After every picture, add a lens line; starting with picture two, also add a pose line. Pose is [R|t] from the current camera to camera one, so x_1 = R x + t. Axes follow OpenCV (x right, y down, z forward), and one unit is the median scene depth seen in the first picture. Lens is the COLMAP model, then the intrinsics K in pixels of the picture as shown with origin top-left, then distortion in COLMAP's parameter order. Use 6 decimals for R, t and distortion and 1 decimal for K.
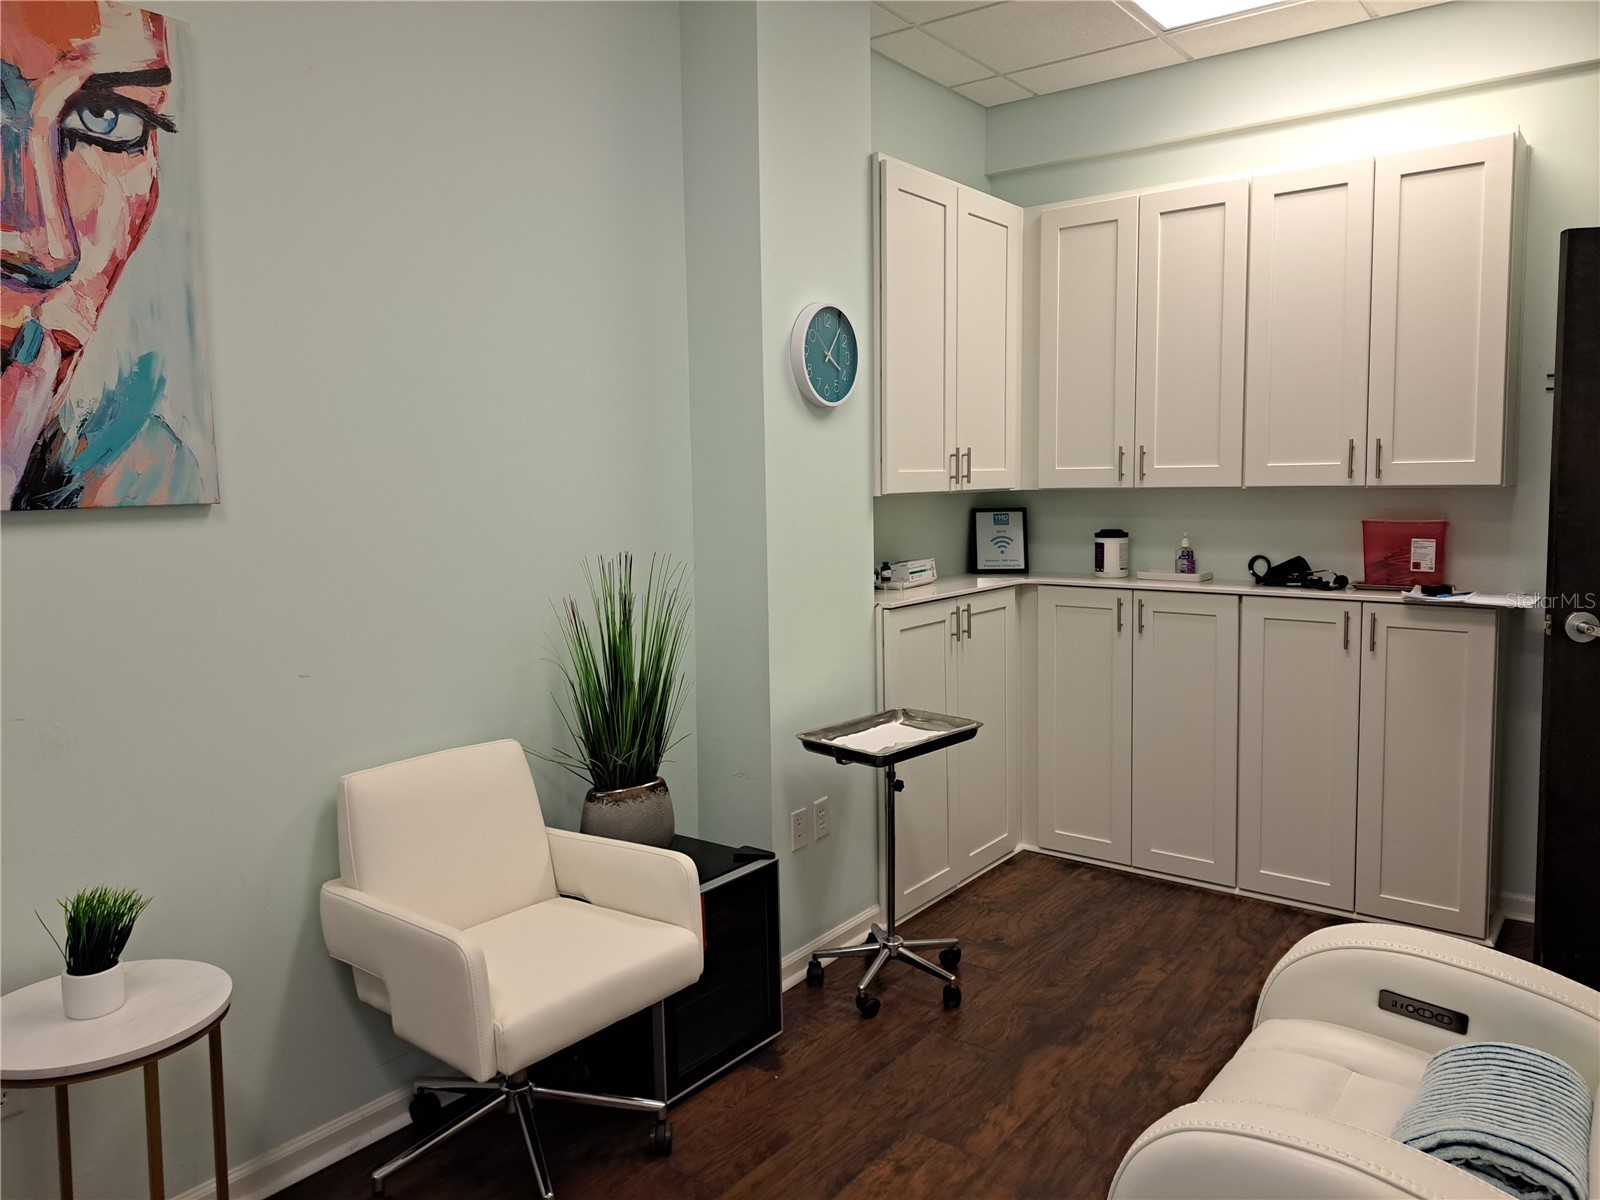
lens RADIAL K [[1149.1, 0, 808.1], [0, 1149.1, 565.1], [0, 0, 1]] dist [0.086893, -0.095325]
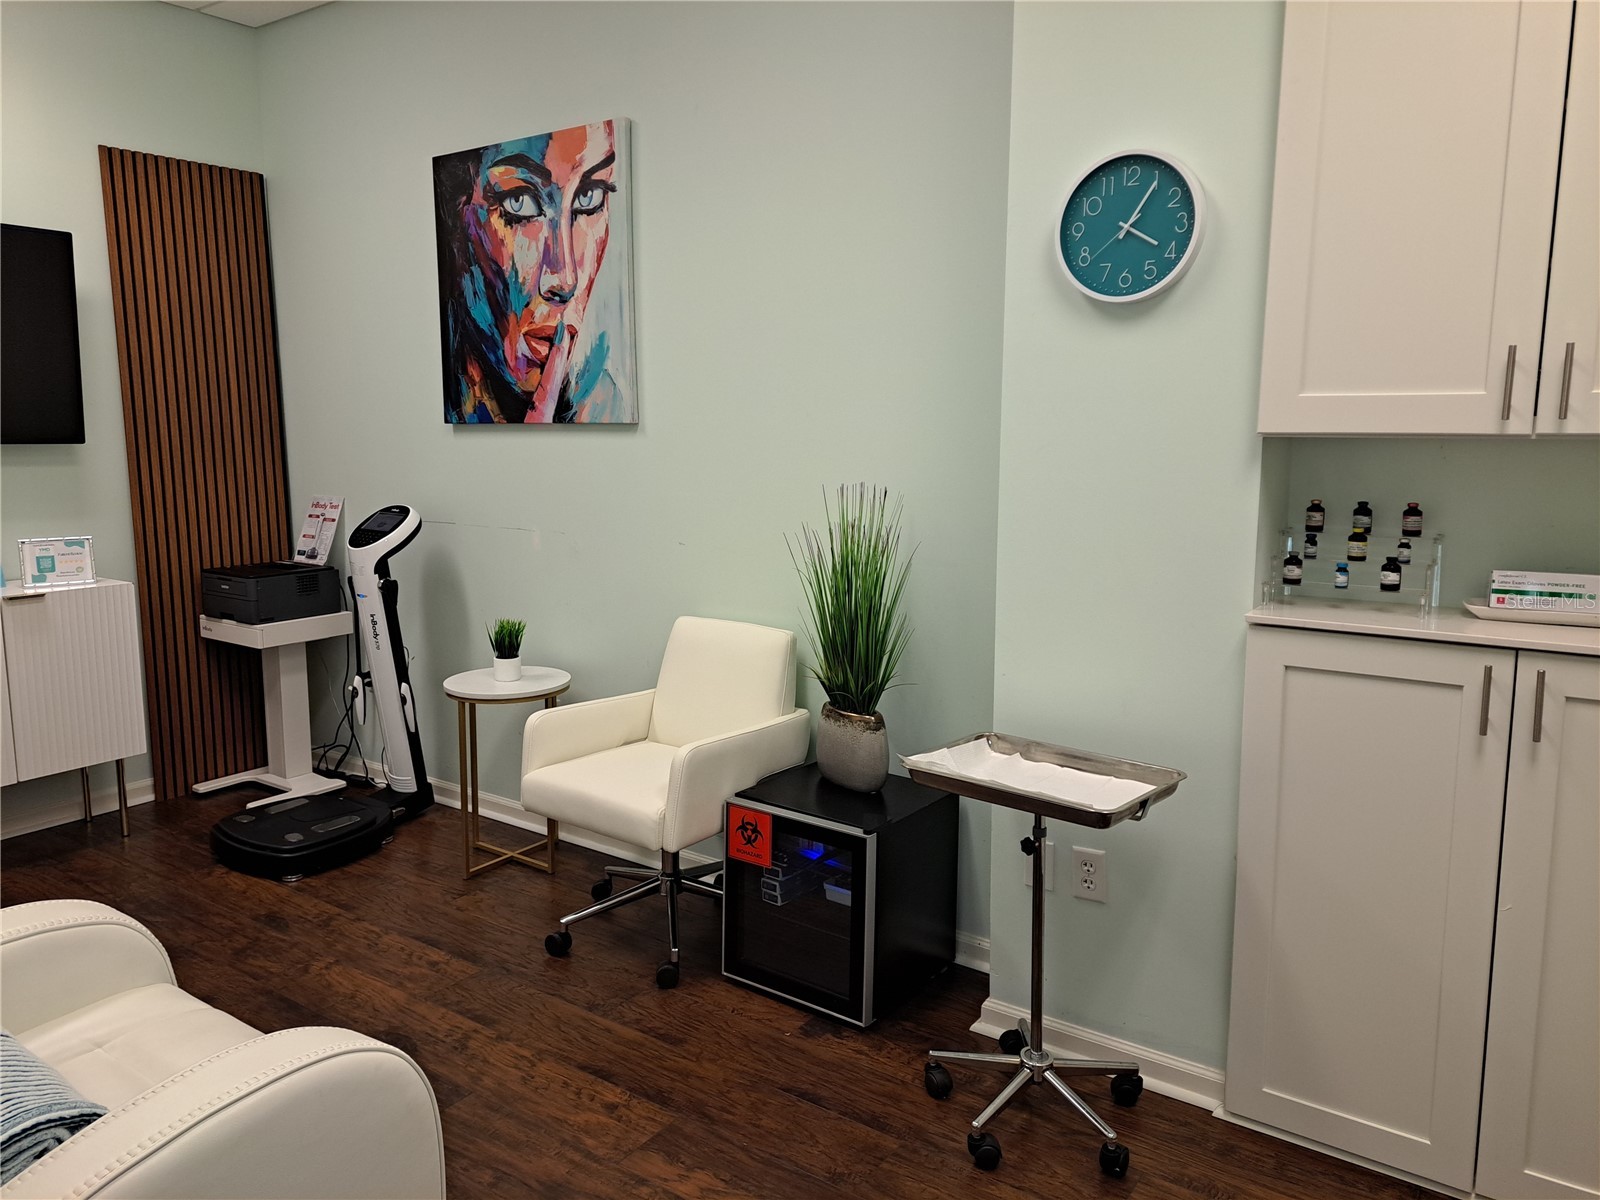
lens RADIAL K [[1133.9, 0, 808.6], [0, 1133.9, 584.7], [0, 0, 1]] dist [0.068212, -0.089973]
pose [[0.029687, 0.152786, -0.987813, 0.771570], [-0.085555, 0.985011, 0.149781, -0.063787], [0.995891, 0.080066, 0.042314, 0.857462]]
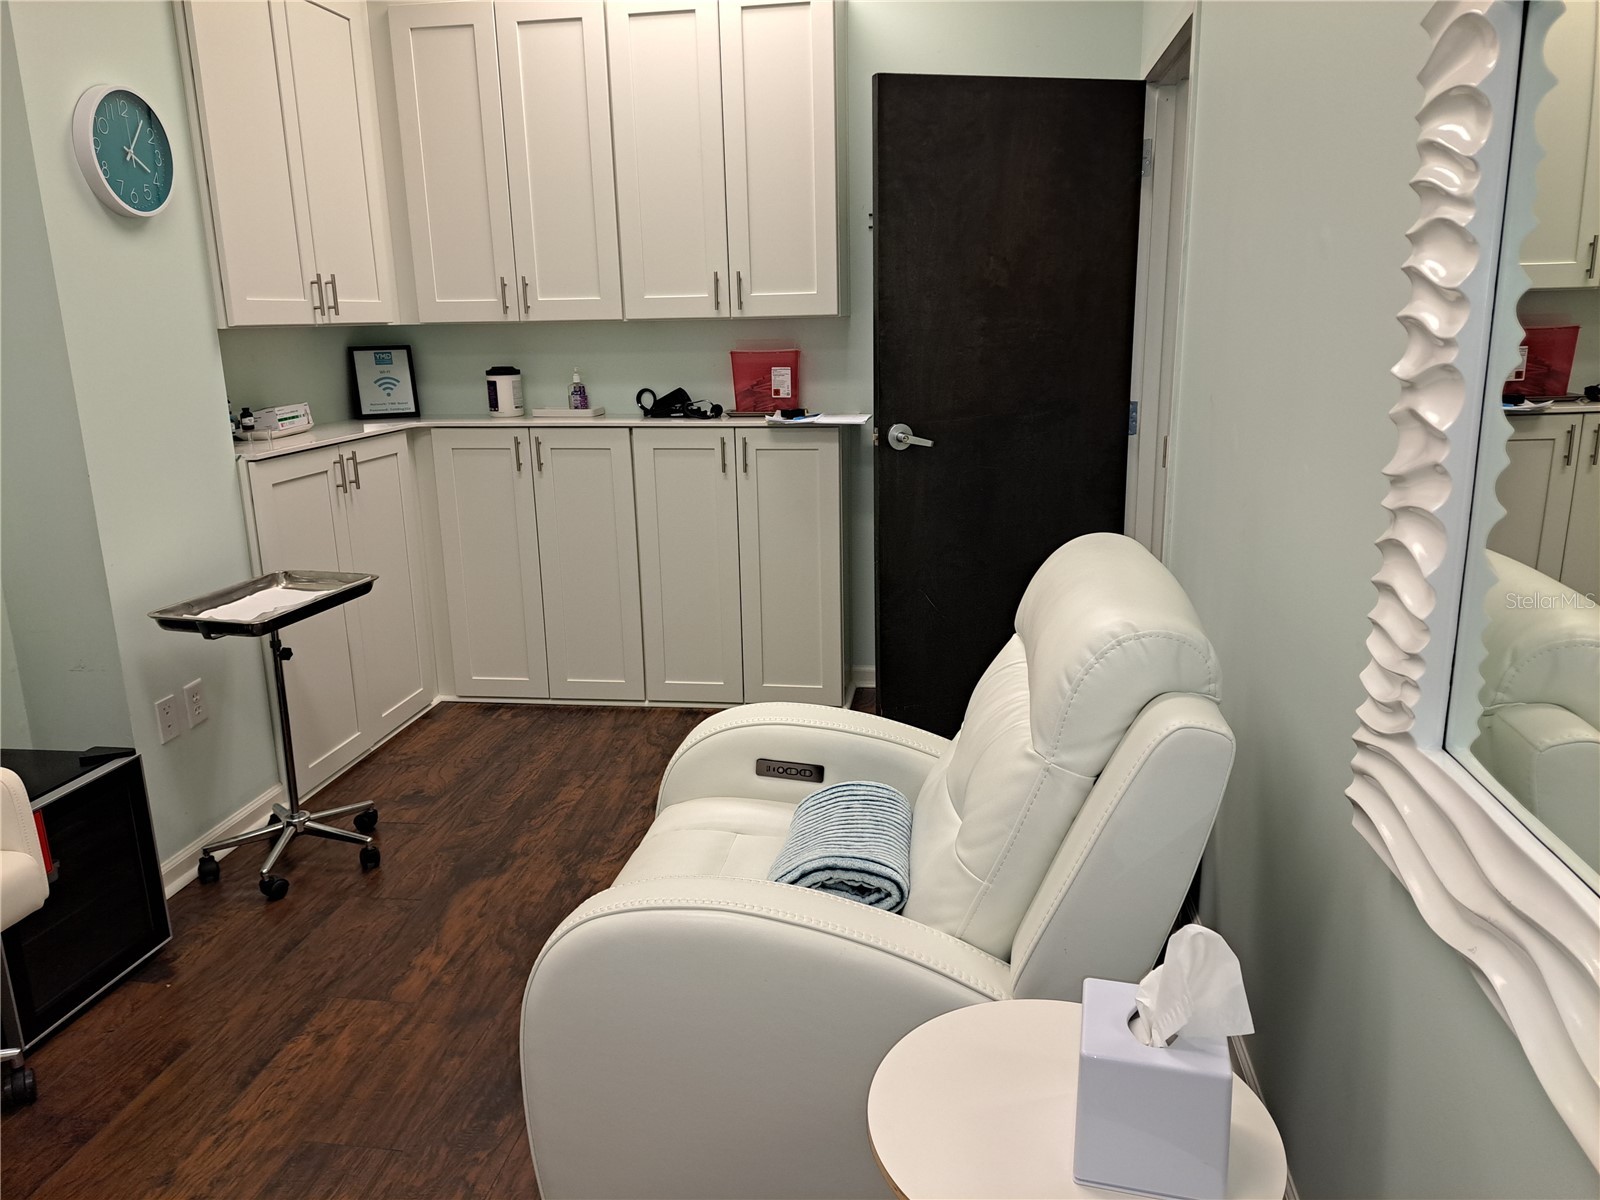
lens RADIAL K [[1133.9, 0, 808.6], [0, 1133.9, 584.7], [0, 0, 1]] dist [0.068212, -0.089973]
pose [[0.878349, -0.112315, 0.464638, 0.027178], [0.046114, 0.987381, 0.151502, 0.020535], [-0.475791, -0.111646, 0.872444, 0.024337]]
